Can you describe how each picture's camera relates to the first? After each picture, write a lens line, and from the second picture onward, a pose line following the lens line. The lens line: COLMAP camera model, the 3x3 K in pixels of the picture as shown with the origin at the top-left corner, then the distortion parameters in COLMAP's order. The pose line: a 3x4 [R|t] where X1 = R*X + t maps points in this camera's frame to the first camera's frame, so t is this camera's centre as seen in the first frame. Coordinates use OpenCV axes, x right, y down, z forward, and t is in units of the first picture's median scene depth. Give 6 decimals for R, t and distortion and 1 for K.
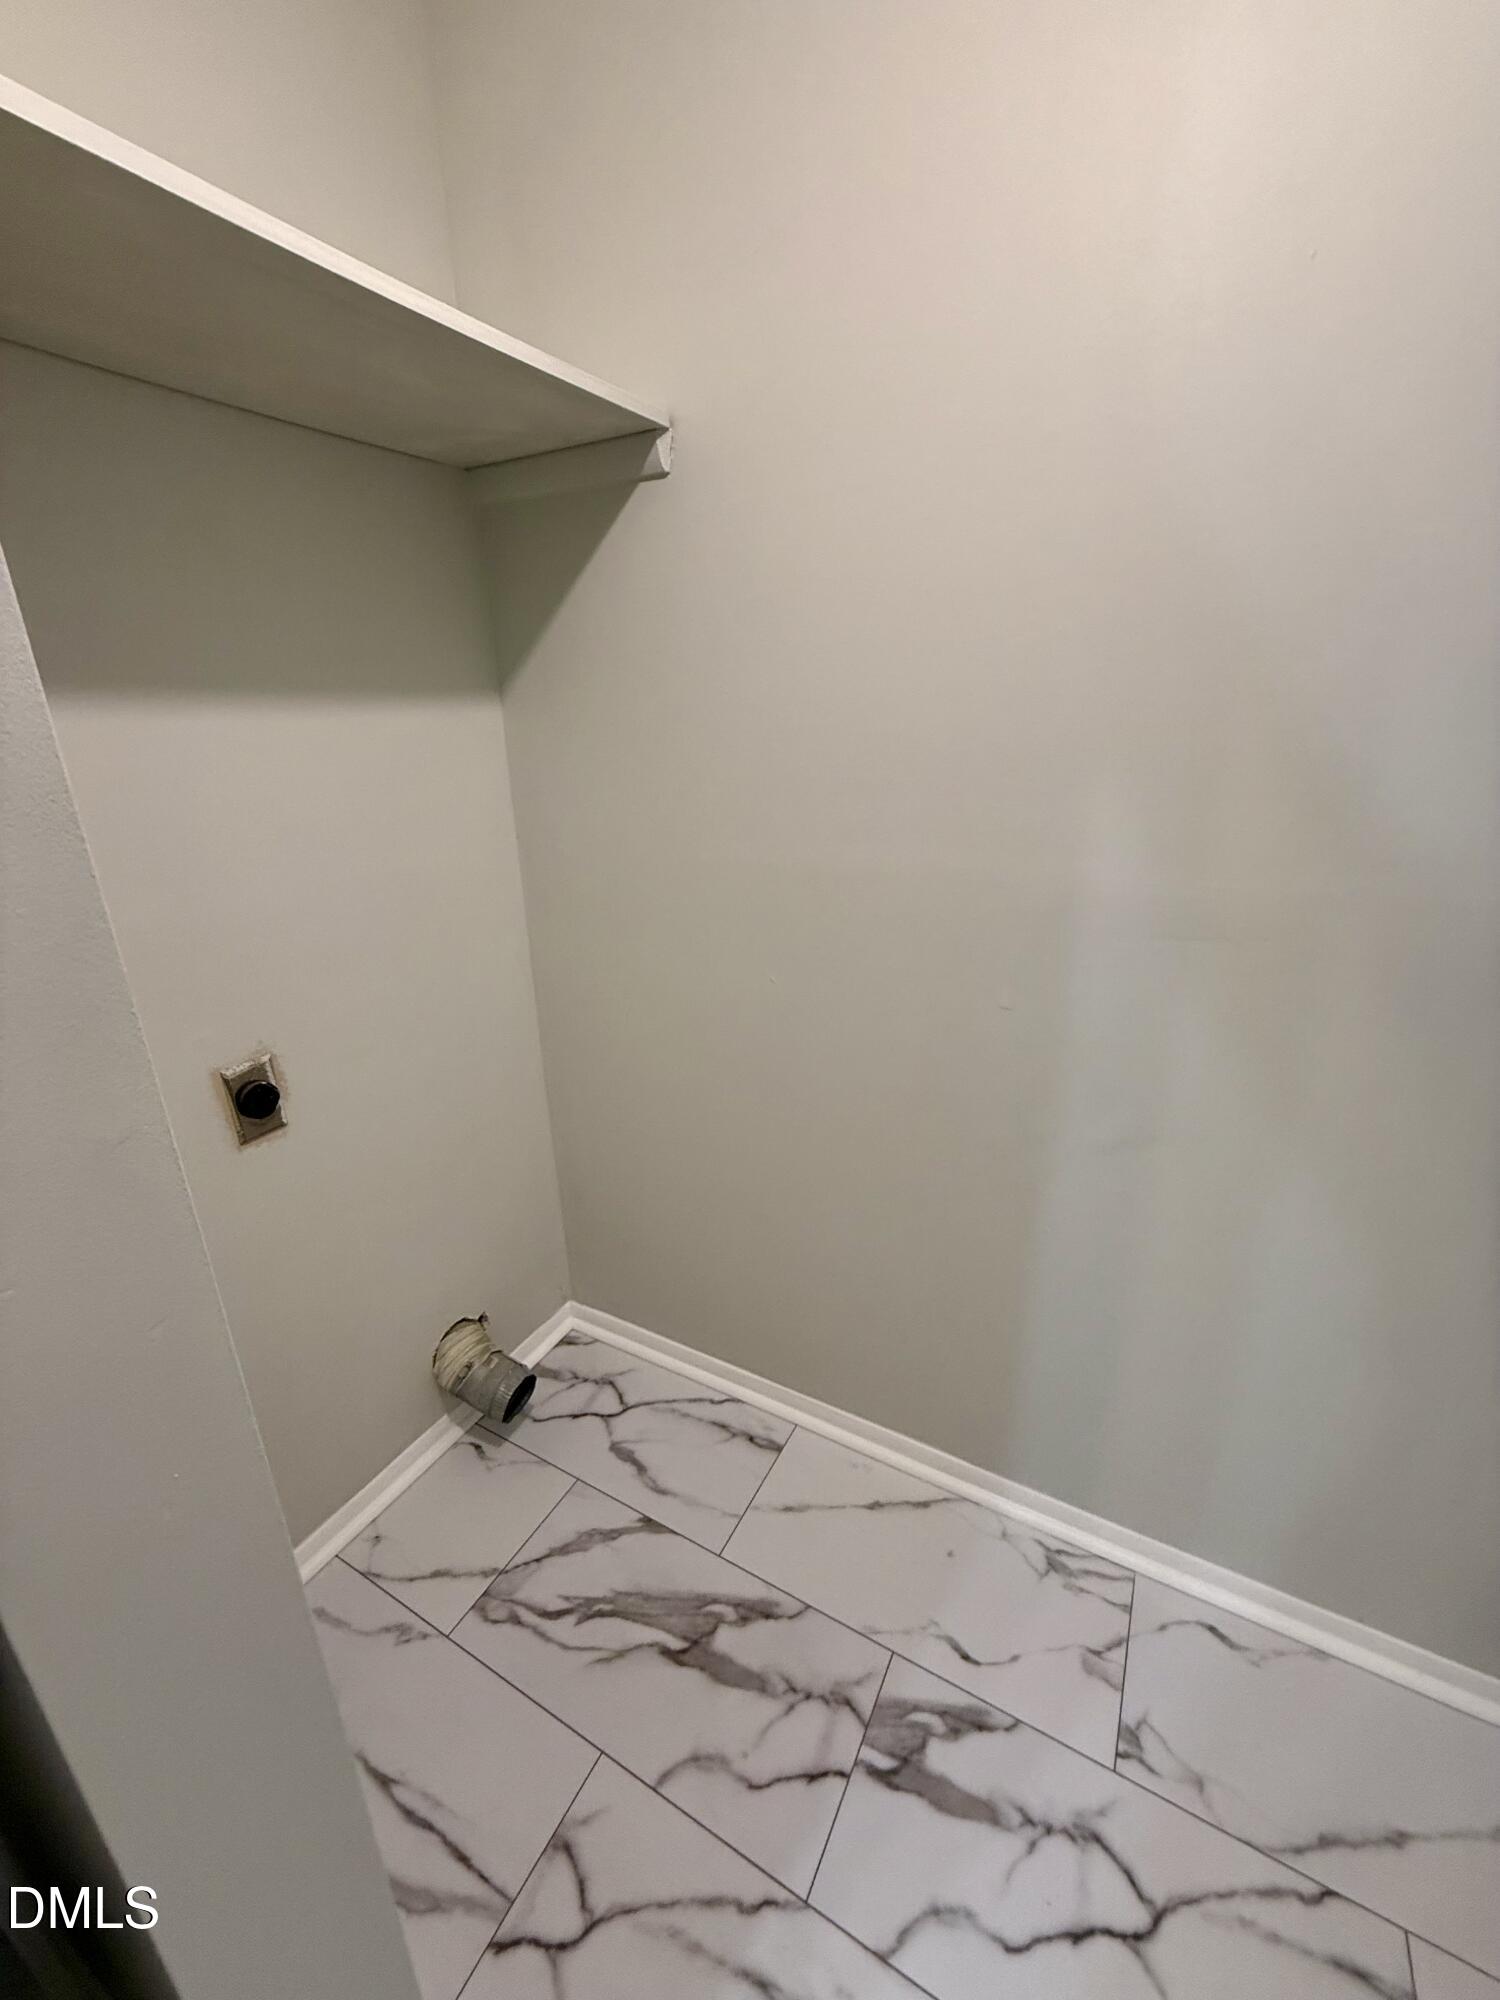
lens RADIAL K [[801.5, 0, 754.6], [0, 801.5, 997.7], [0, 0, 1]] dist [0.002090, -0.000741]
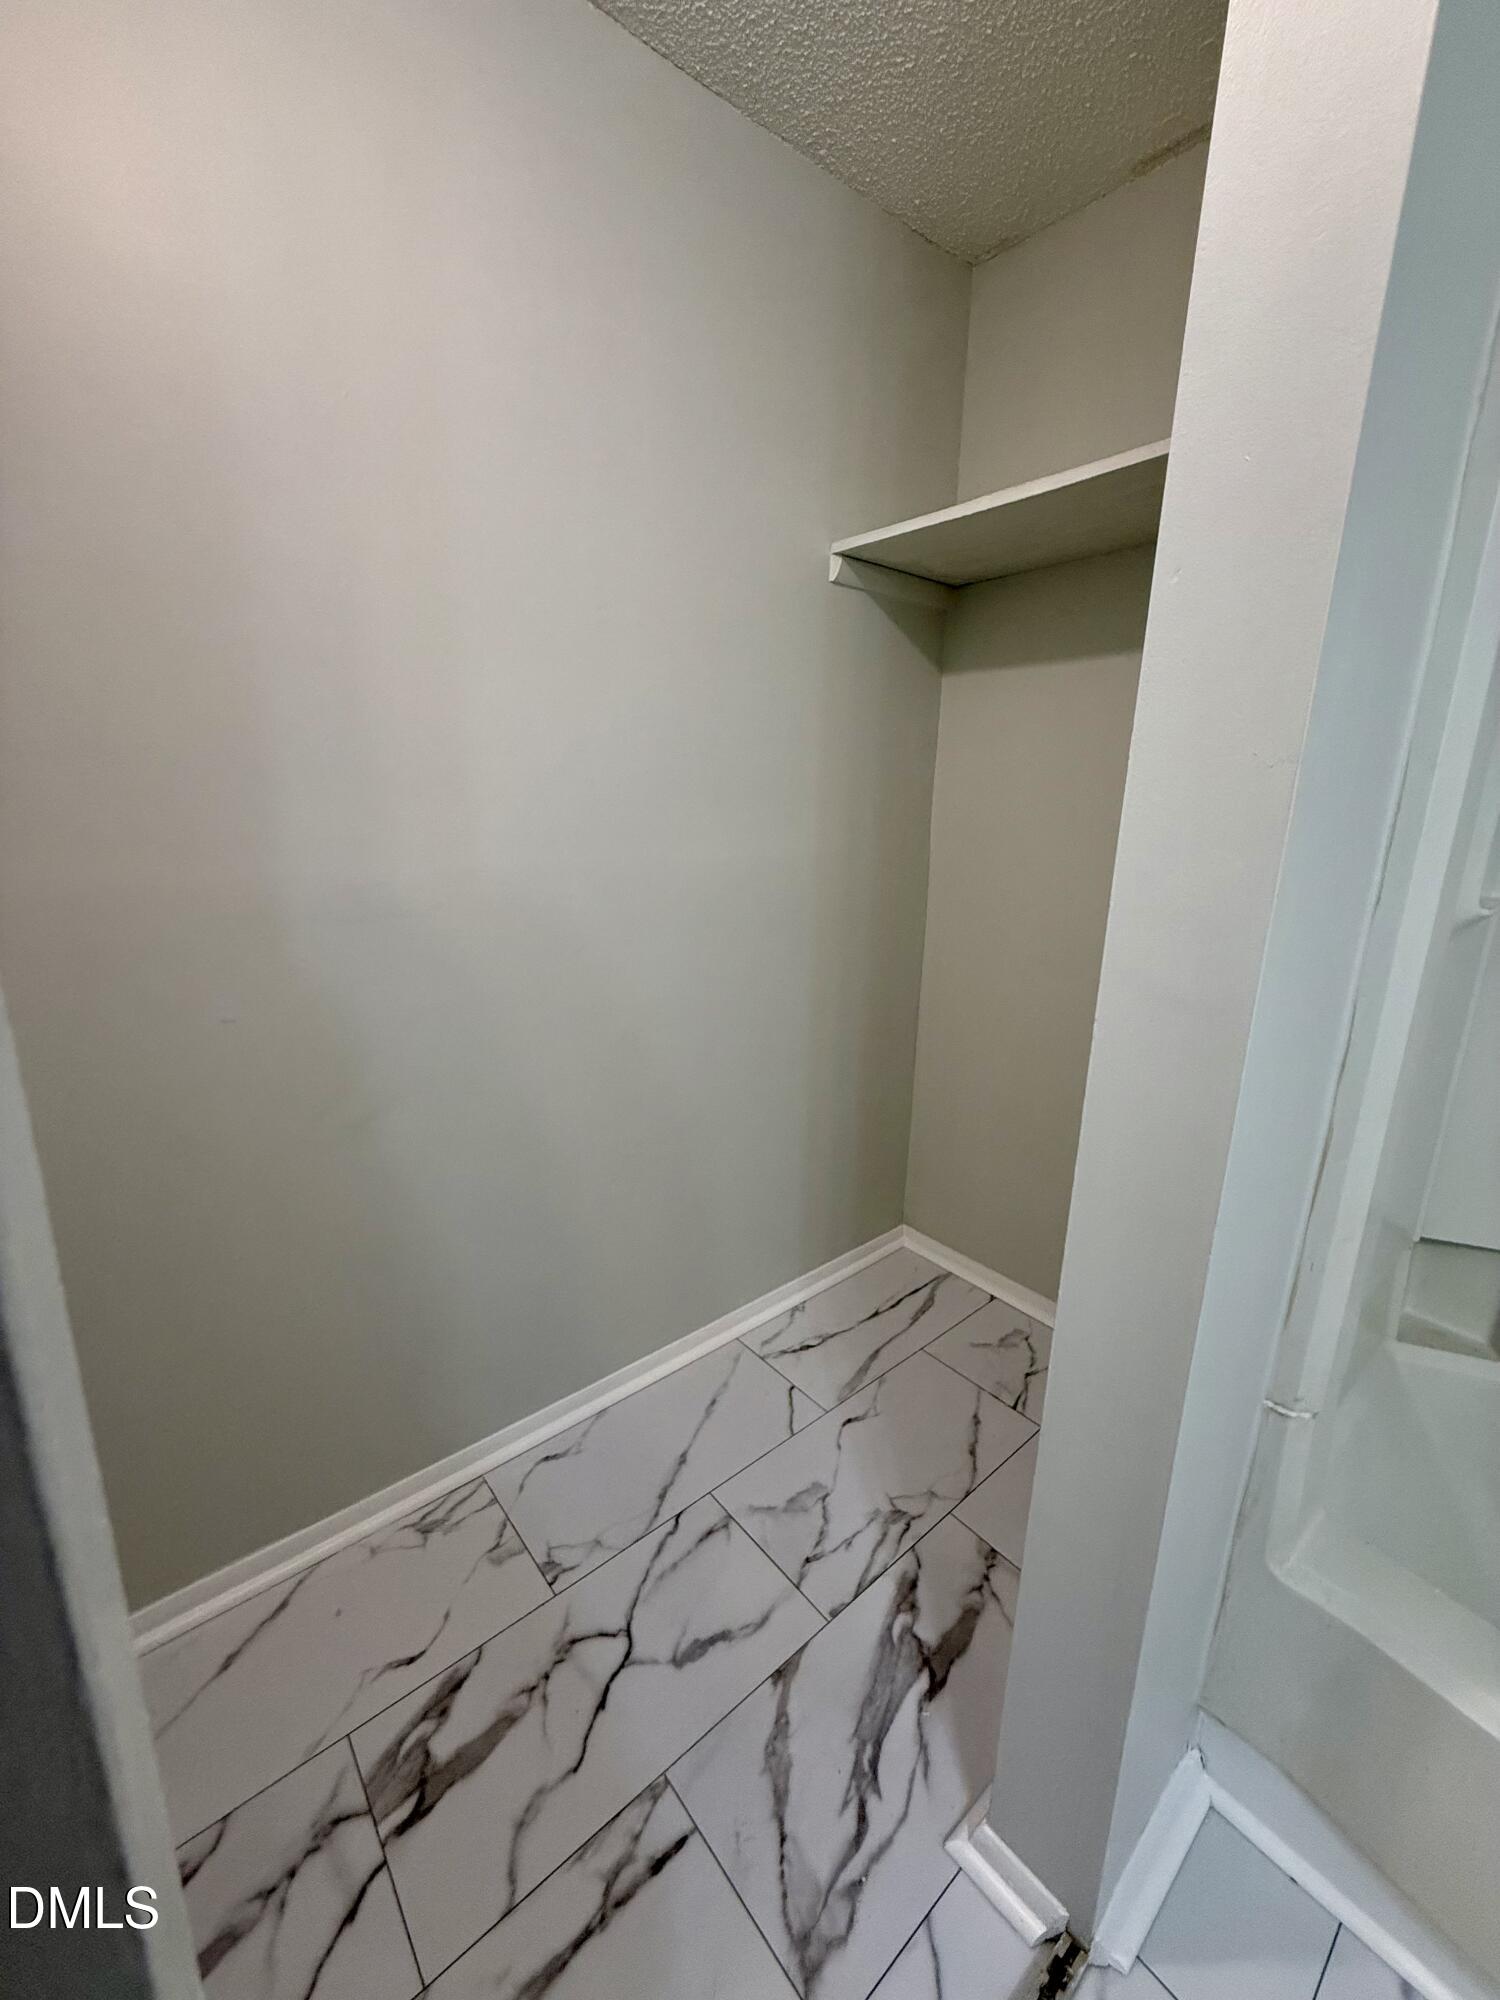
lens RADIAL K [[801.5, 0, 751.2], [0, 801.5, 993.1], [0, 0, 1]] dist [0.002090, -0.000741]
pose [[0.363385, -0.208331, 0.908047, -0.829112], [0.309449, 0.946330, 0.093279, -0.105173], [-0.878745, 0.247098, 0.408350, 0.574116]]
